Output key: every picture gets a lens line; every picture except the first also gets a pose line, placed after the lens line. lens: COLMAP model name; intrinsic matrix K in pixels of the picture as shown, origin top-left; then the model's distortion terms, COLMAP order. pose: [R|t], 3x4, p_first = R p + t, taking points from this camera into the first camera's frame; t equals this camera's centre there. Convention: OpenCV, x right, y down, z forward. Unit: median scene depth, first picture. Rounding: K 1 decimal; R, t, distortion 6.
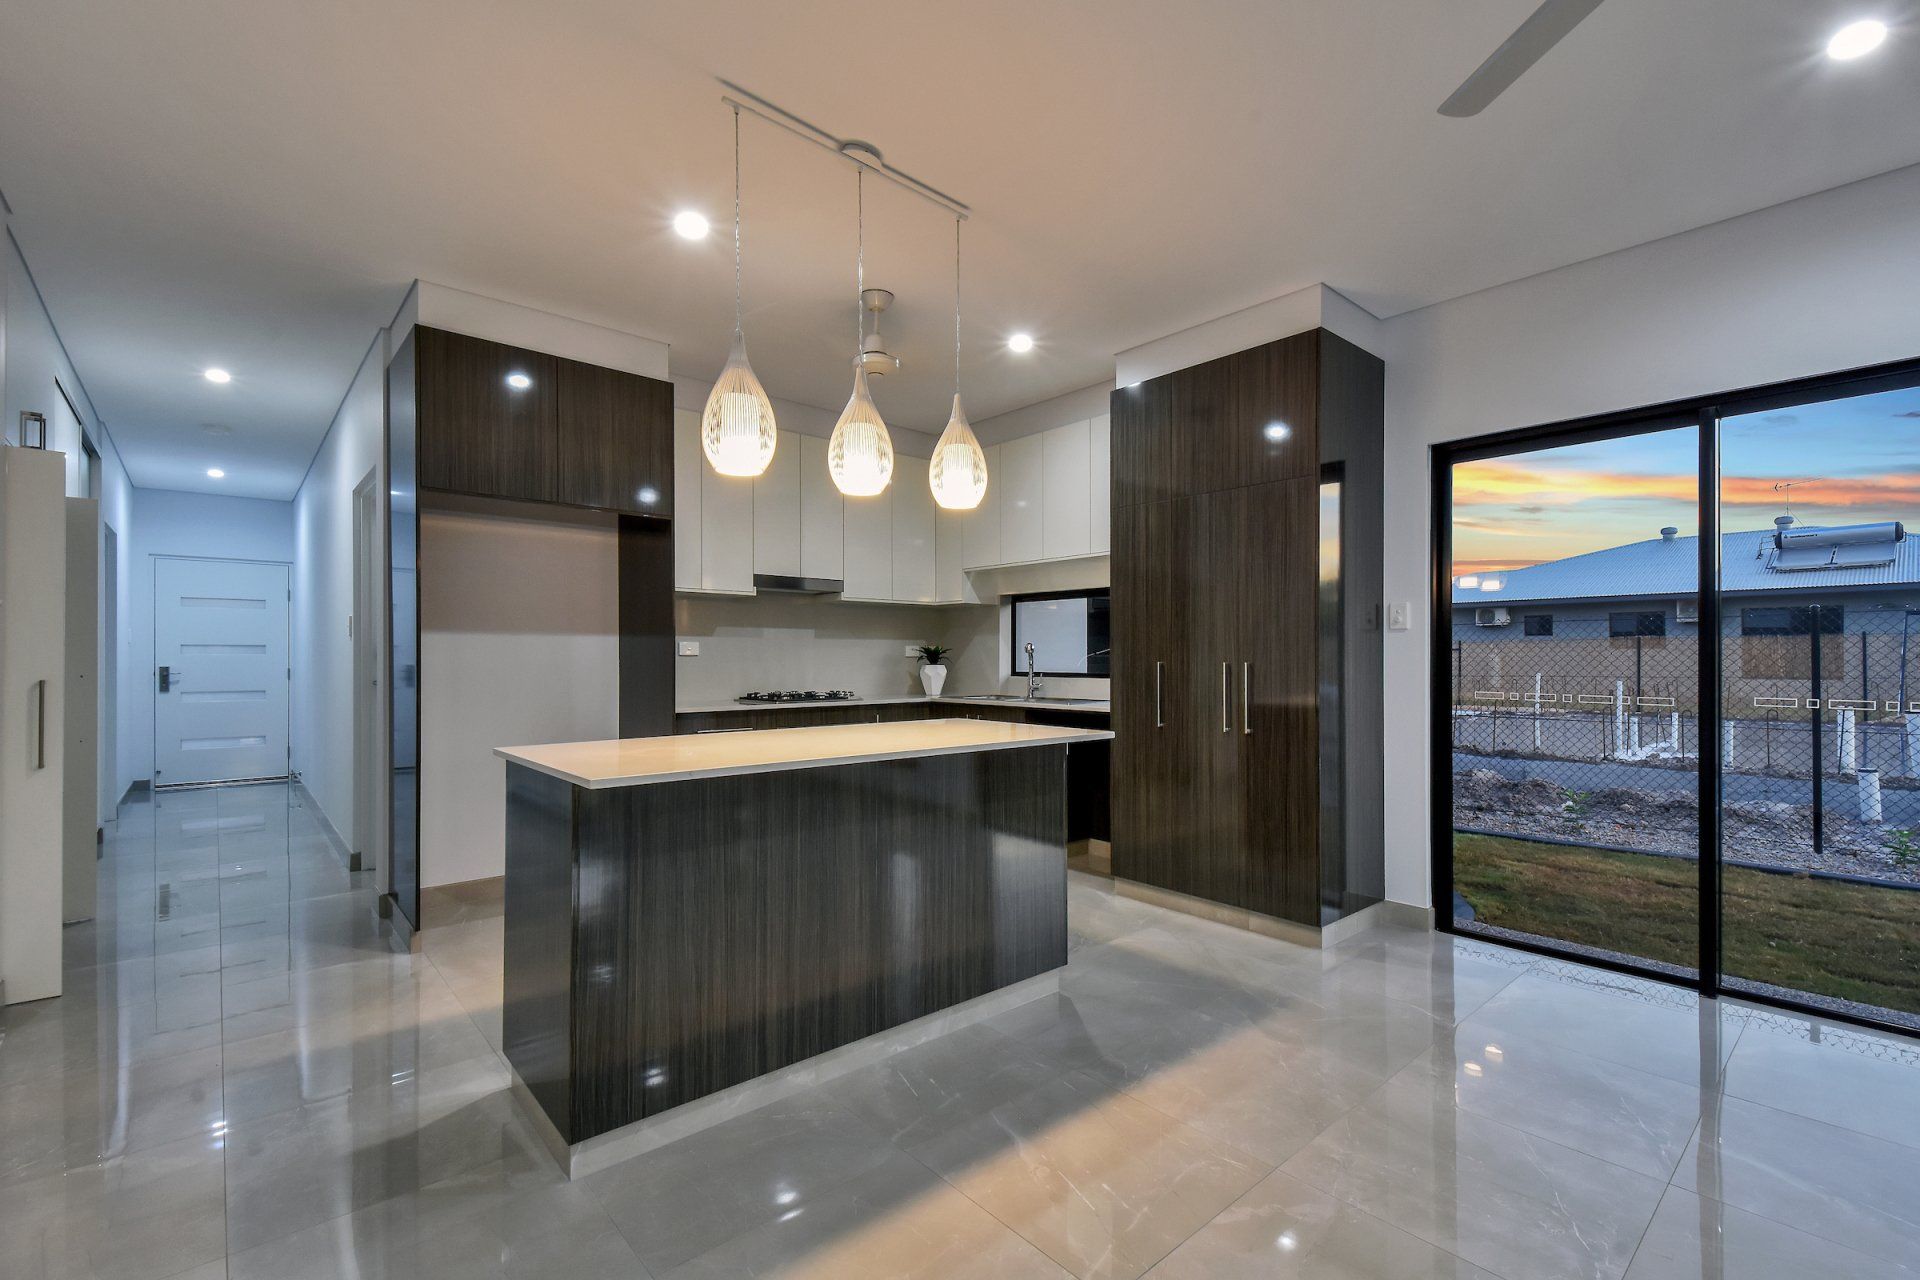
lens RADIAL K [[840.1, 0, 947.4], [0, 840.1, 650.6], [0, 0, 1]] dist [0.010269, -0.005669]
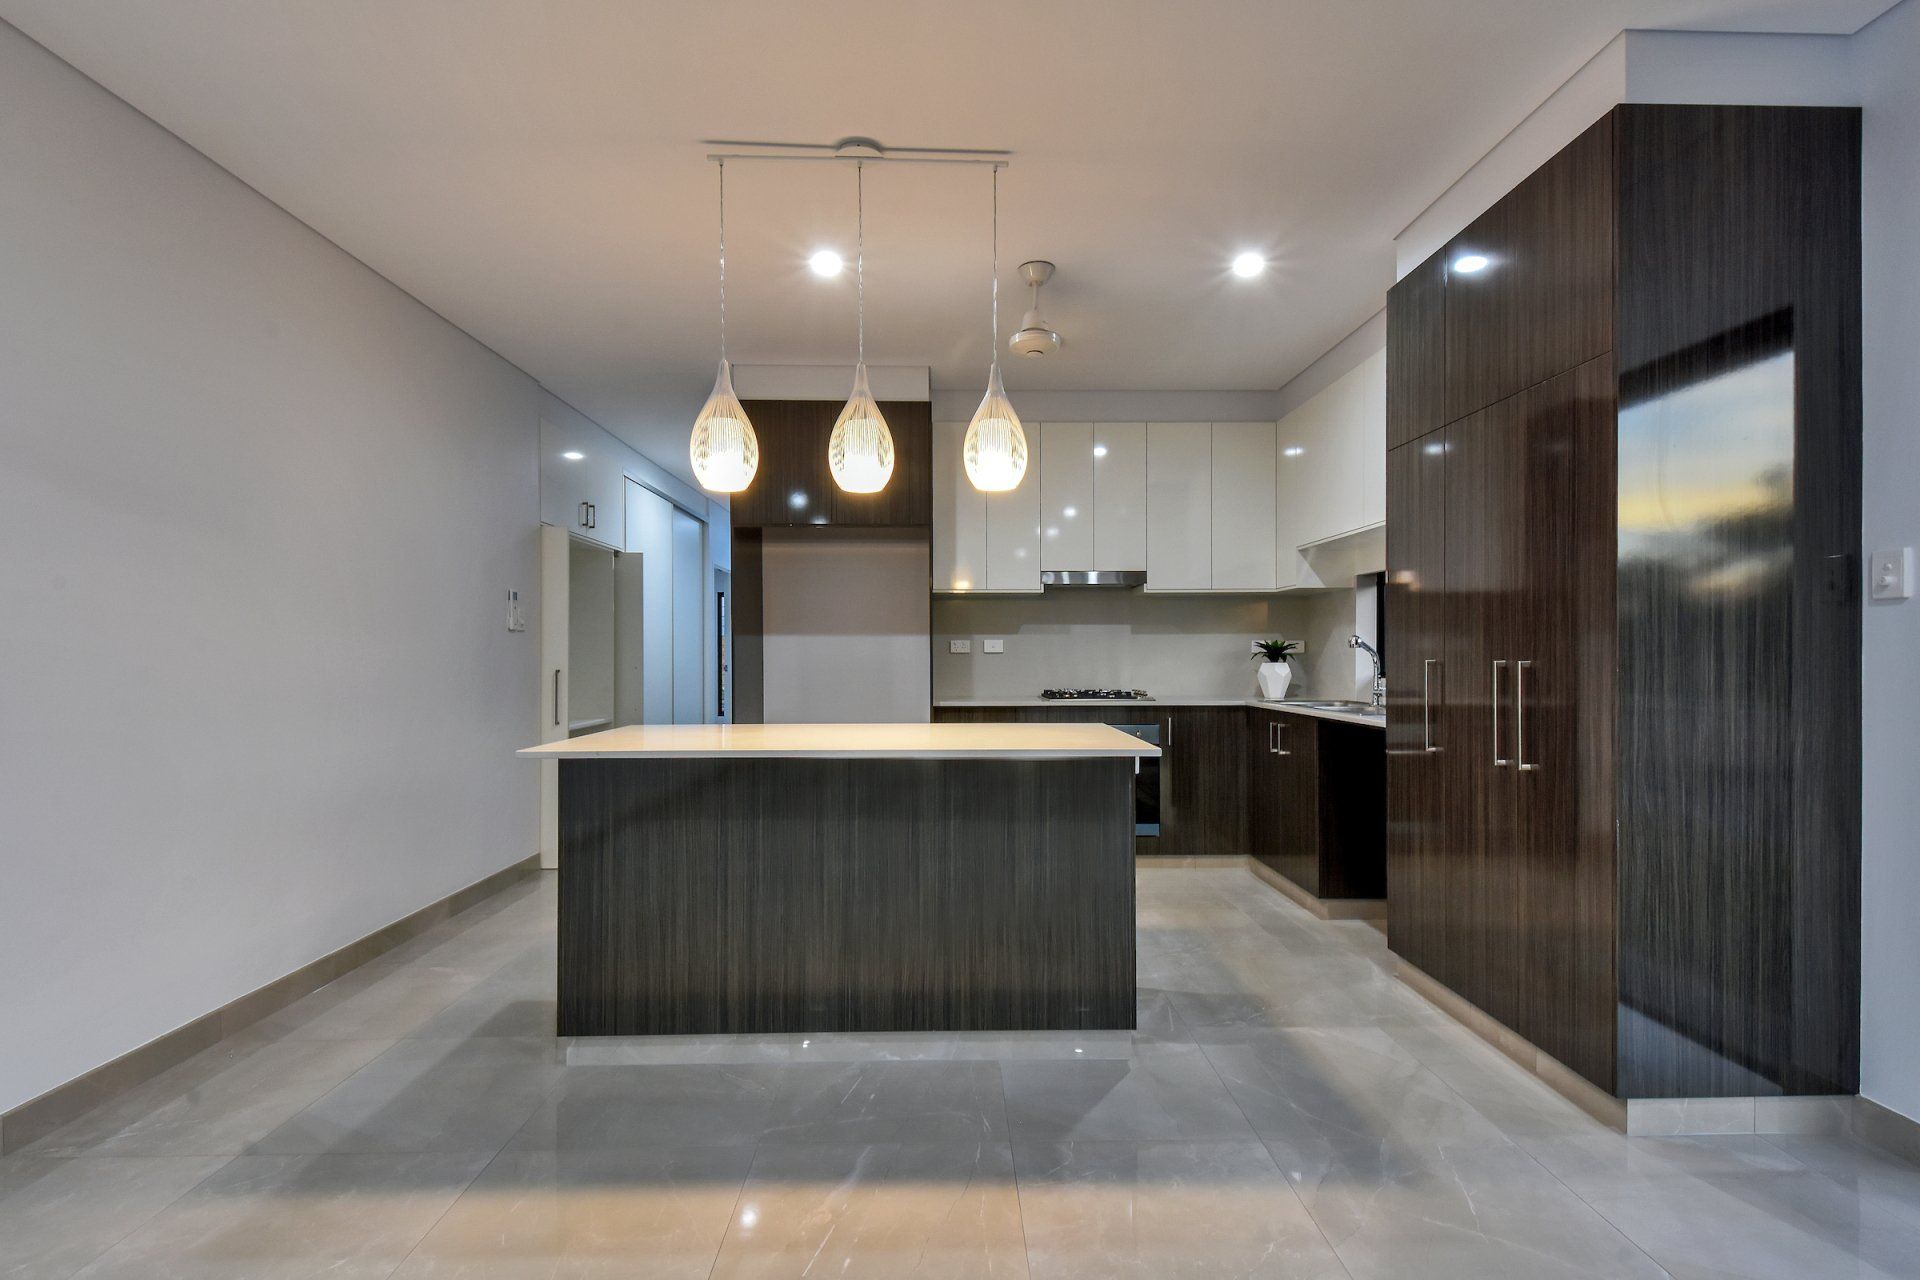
lens RADIAL K [[840.1, 0, 949.8], [0, 840.1, 651.4], [0, 0, 1]] dist [0.010269, -0.005669]
pose [[0.765011, -0.004497, -0.644001, 0.370765], [0.007031, 0.999974, 0.001370, 0.002775], [0.643978, -0.005576, 0.765023, 0.181954]]
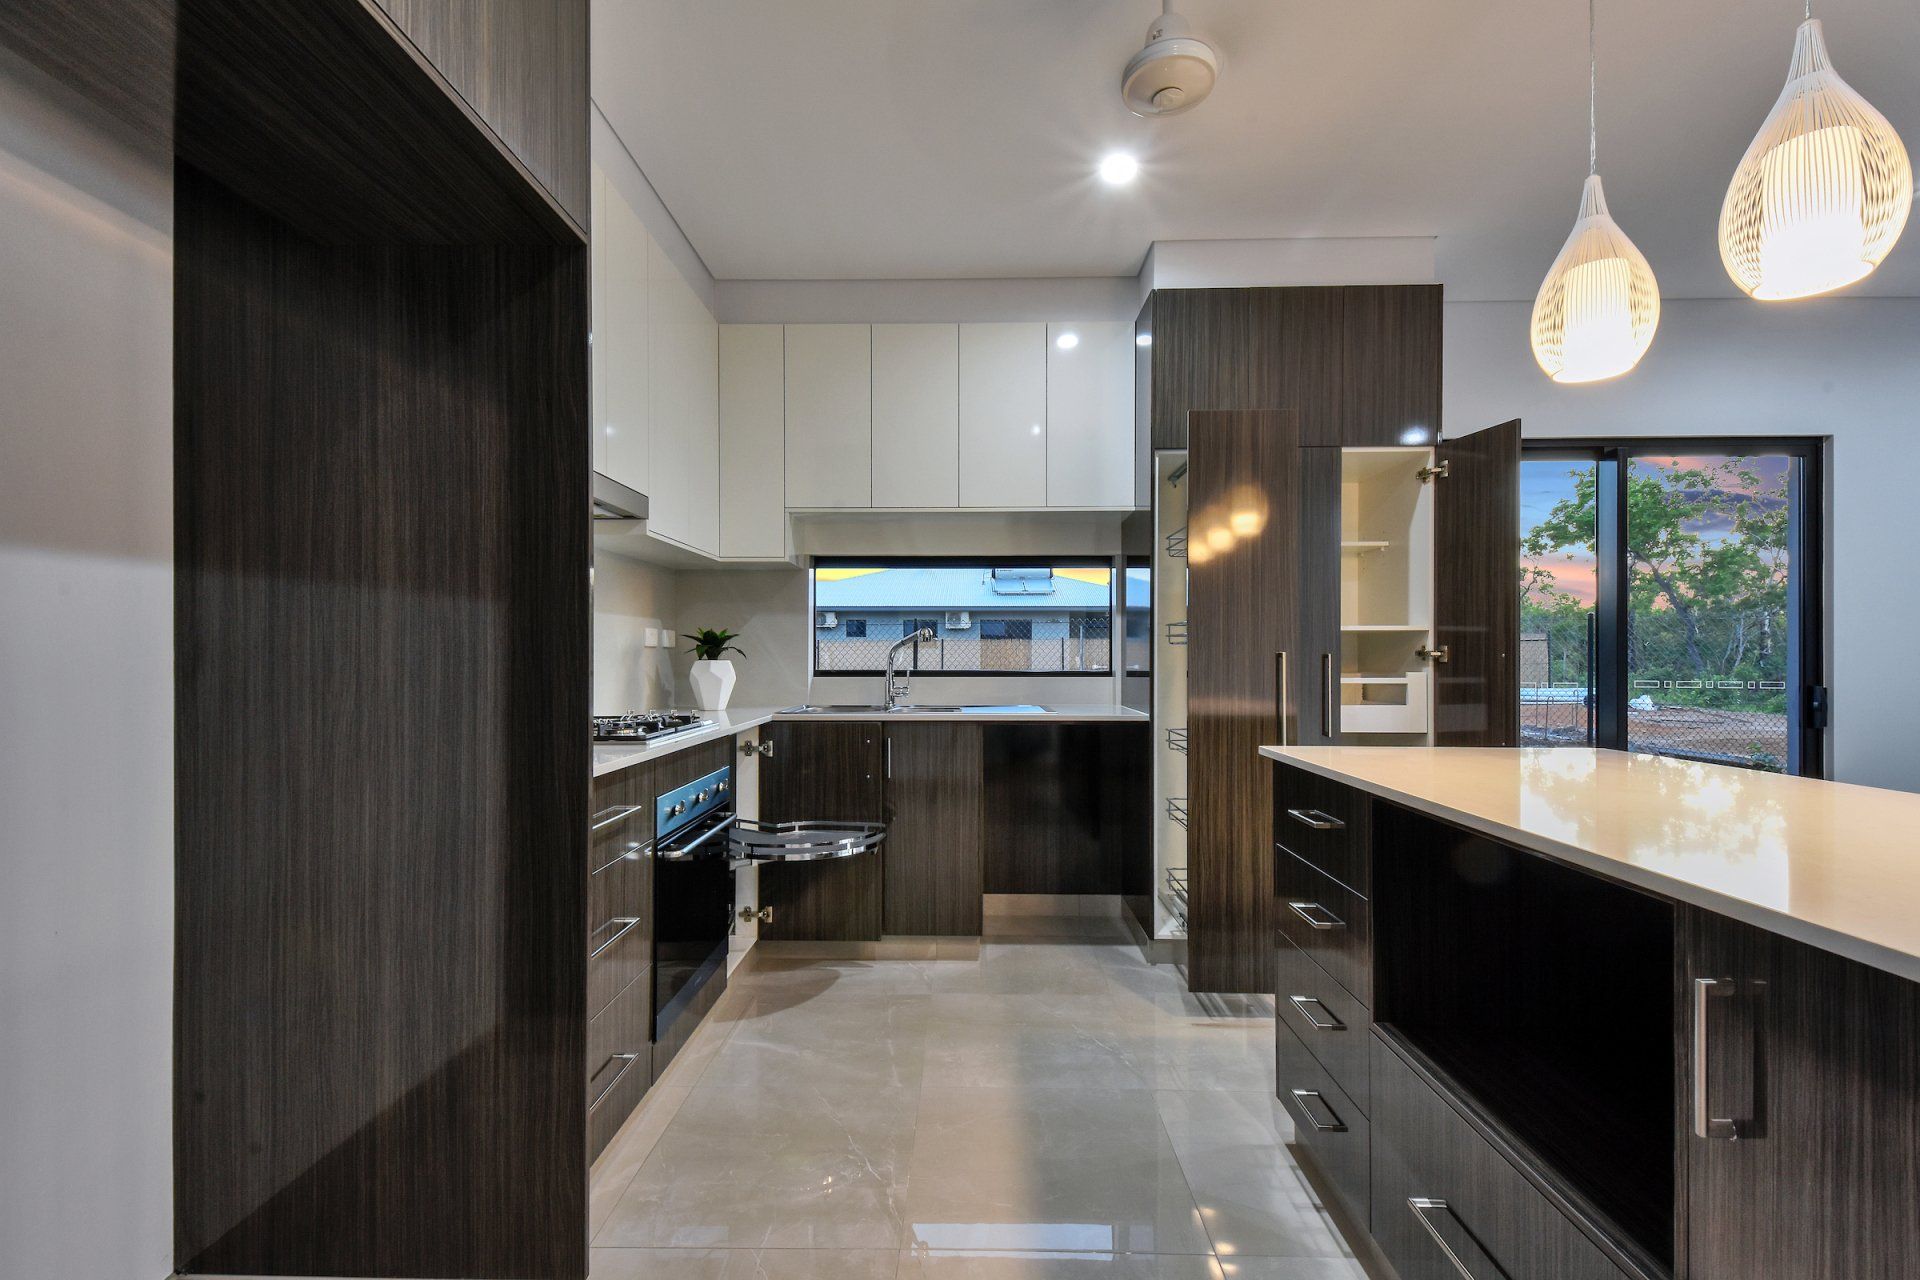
lens RADIAL K [[840.1, 0, 951.4], [0, 840.1, 655.2], [0, 0, 1]] dist [0.010269, -0.005669]
pose [[0.667282, 0.003611, 0.744796, -0.464080], [-0.009985, 0.999942, 0.004098, 0.012581], [-0.744738, -0.010172, 0.667279, 0.622966]]
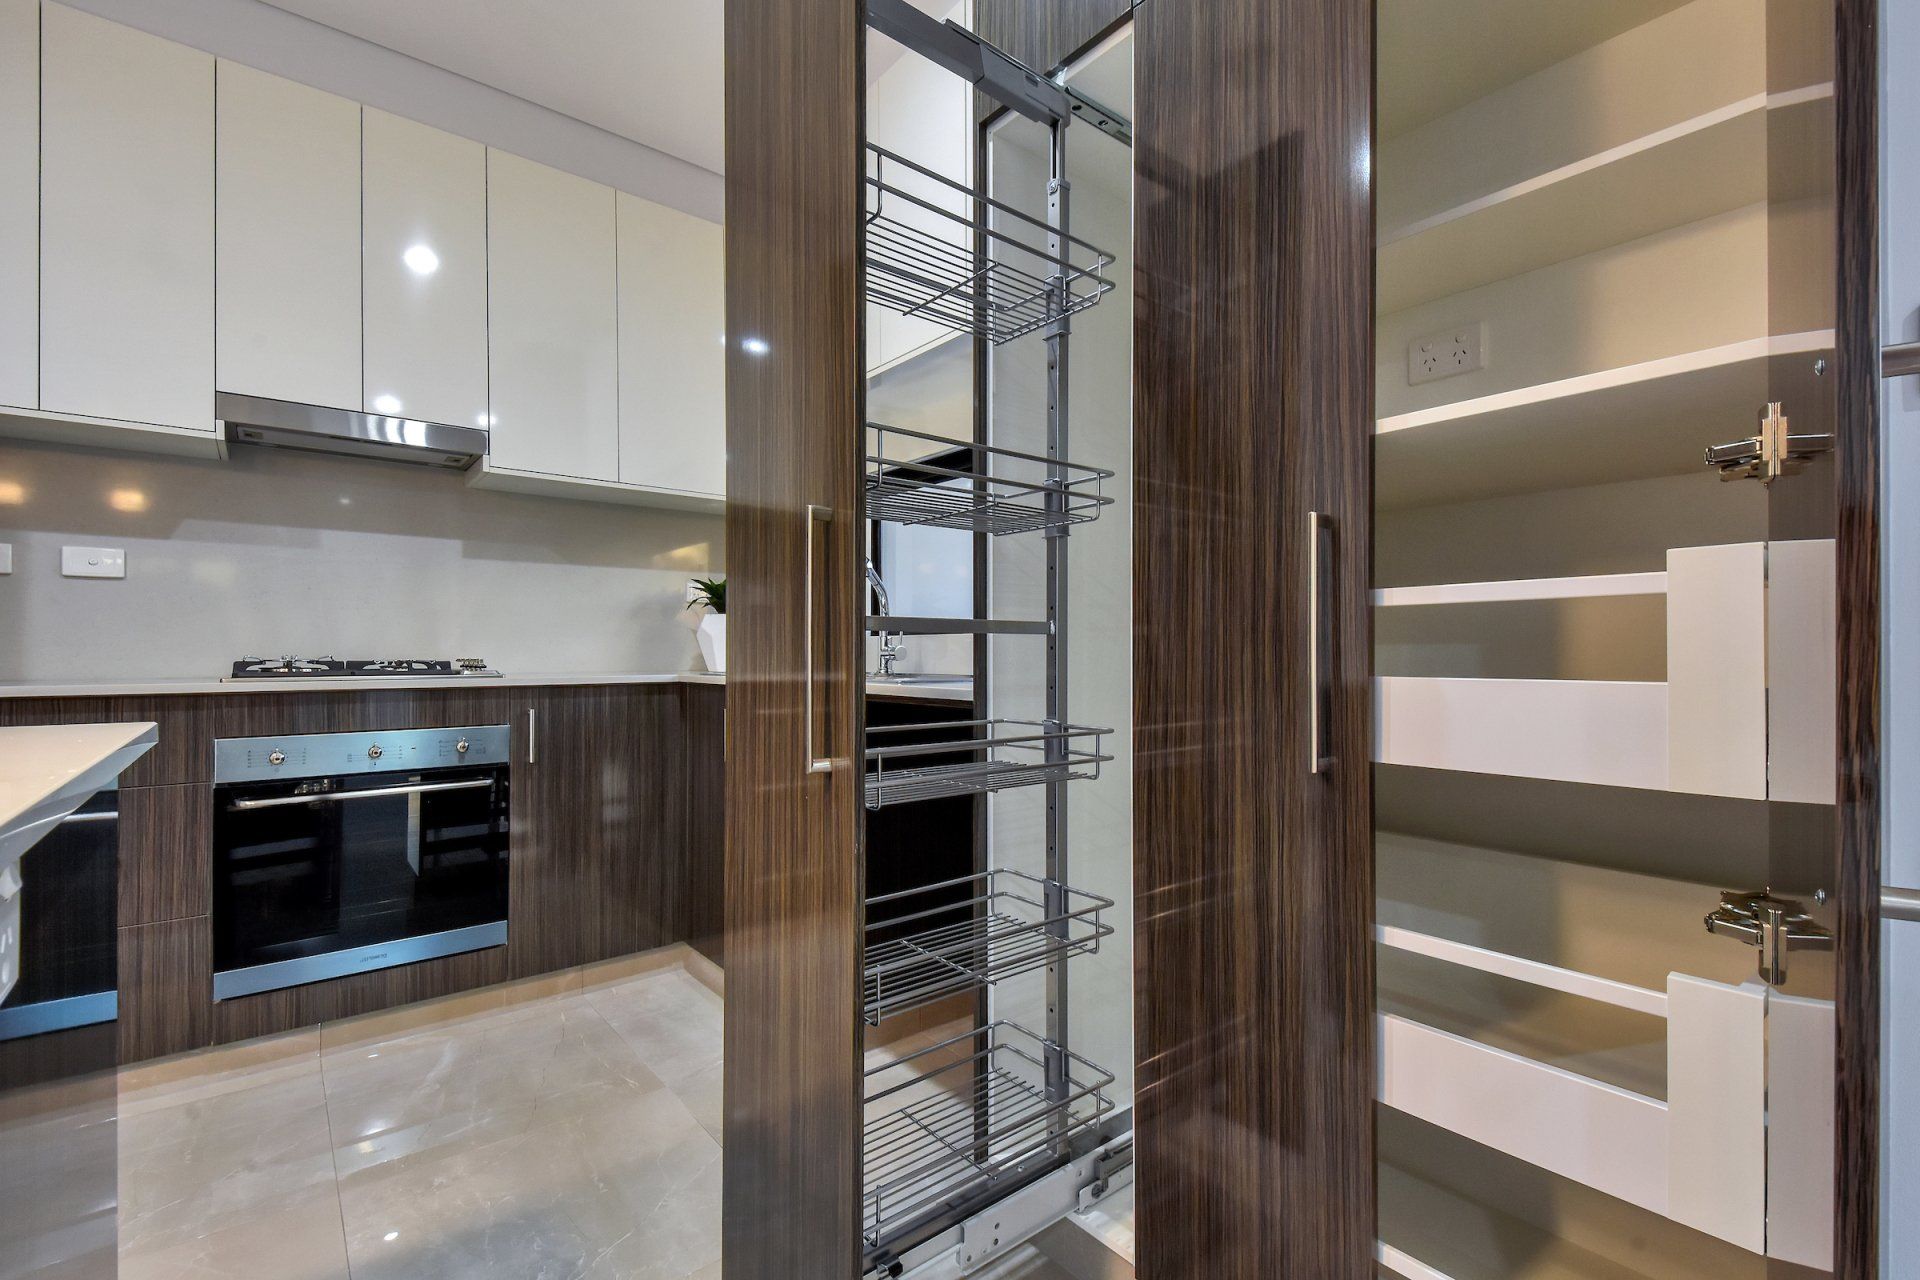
lens RADIAL K [[840.1, 0, 963.9], [0, 840.1, 648.9], [0, 0, 1]] dist [0.010269, -0.005669]
pose [[0.999821, 0.001009, -0.018880, 0.191014], [-0.000881, 0.999977, 0.006792, 0.046318], [0.018886, -0.006774, 0.999799, 0.629212]]
